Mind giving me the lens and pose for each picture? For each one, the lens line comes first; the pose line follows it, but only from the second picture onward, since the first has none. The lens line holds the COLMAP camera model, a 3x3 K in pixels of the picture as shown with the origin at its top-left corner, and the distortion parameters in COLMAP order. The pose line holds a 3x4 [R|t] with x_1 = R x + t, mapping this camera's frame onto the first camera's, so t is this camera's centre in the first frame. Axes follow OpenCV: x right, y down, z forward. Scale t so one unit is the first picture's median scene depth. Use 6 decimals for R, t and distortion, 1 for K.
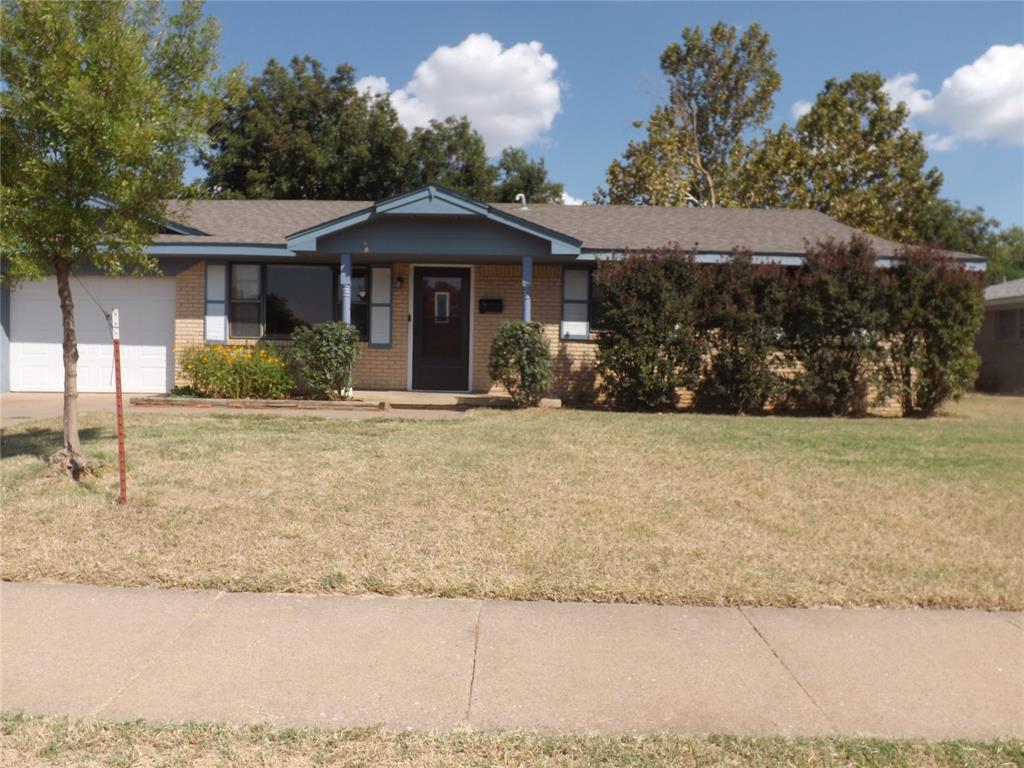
lens RADIAL K [[762.7, 0, 513.4], [0, 762.7, 398.6], [0, 0, 1]] dist [-0.045006, -0.001453]
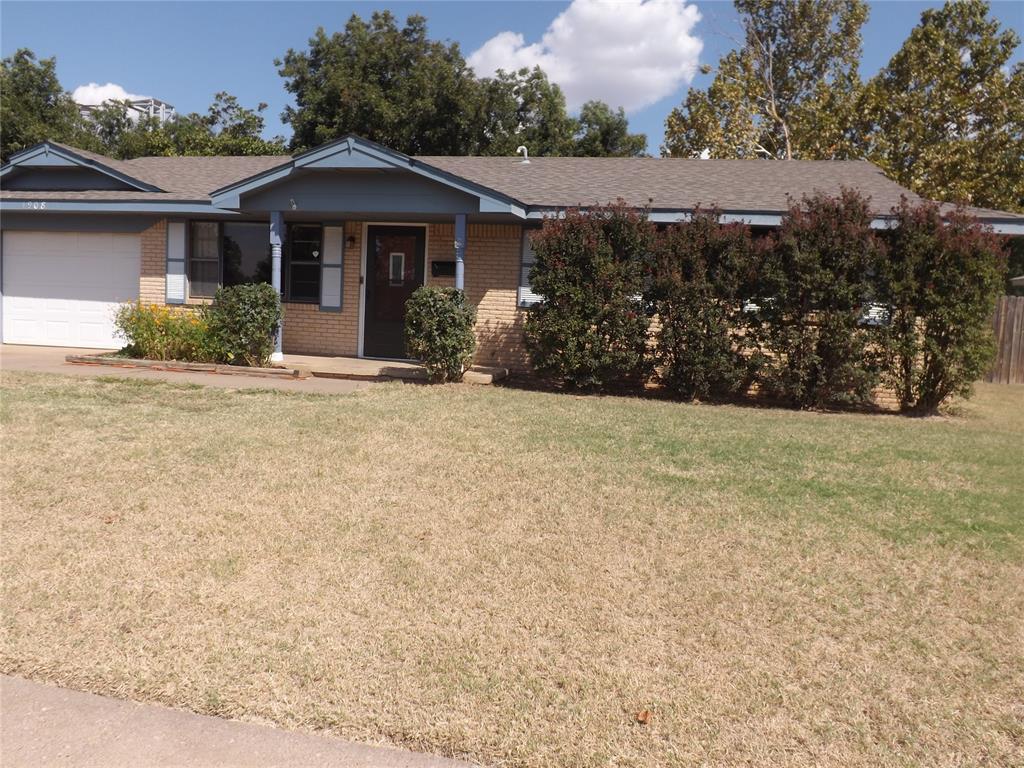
lens RADIAL K [[762.8, 0, 512.0], [0, 762.8, 384.0], [0, 0, 1]] dist [-0.038767, 0.000230]
pose [[0.983130, 0.043009, -0.177782, 0.234632], [-0.036801, 0.998597, 0.038073, -0.021813], [0.179170, -0.030888, 0.983333, 0.112891]]
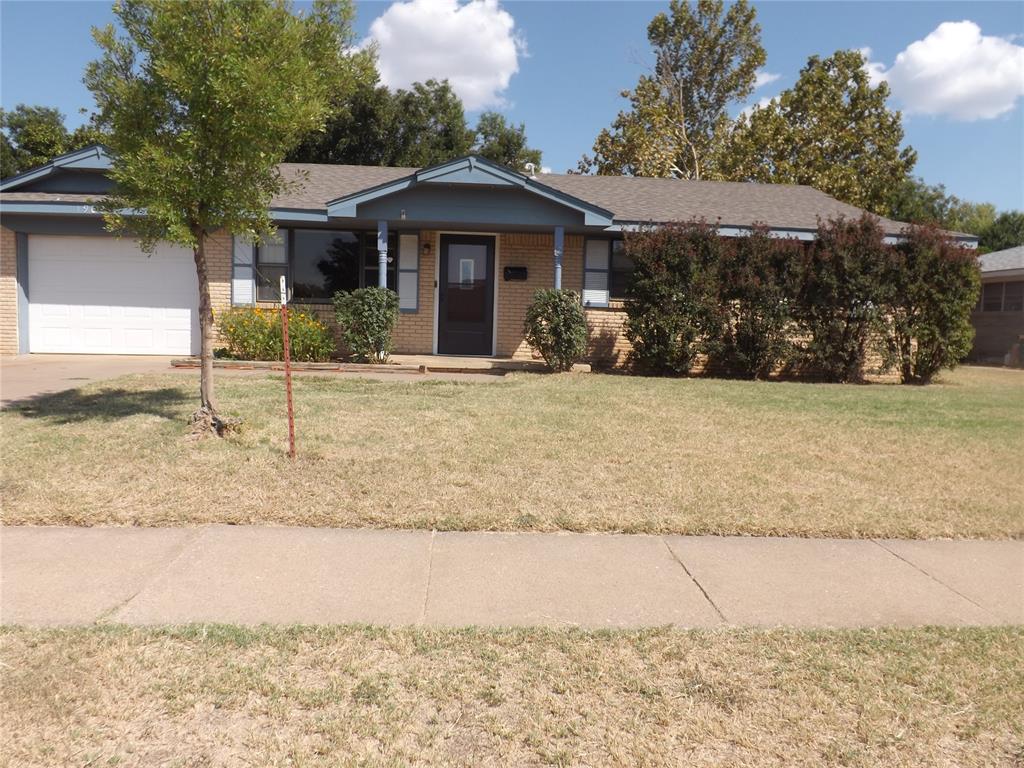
lens RADIAL K [[760.8, 0, 511.5], [0, 760.8, 406.6], [0, 0, 1]] dist [-0.050337, 0.006527]
pose [[0.997869, 0.004554, 0.065084, -0.107636], [-0.008186, 0.998417, 0.055645, 0.001685], [-0.064728, -0.056060, 0.996327, -0.040889]]
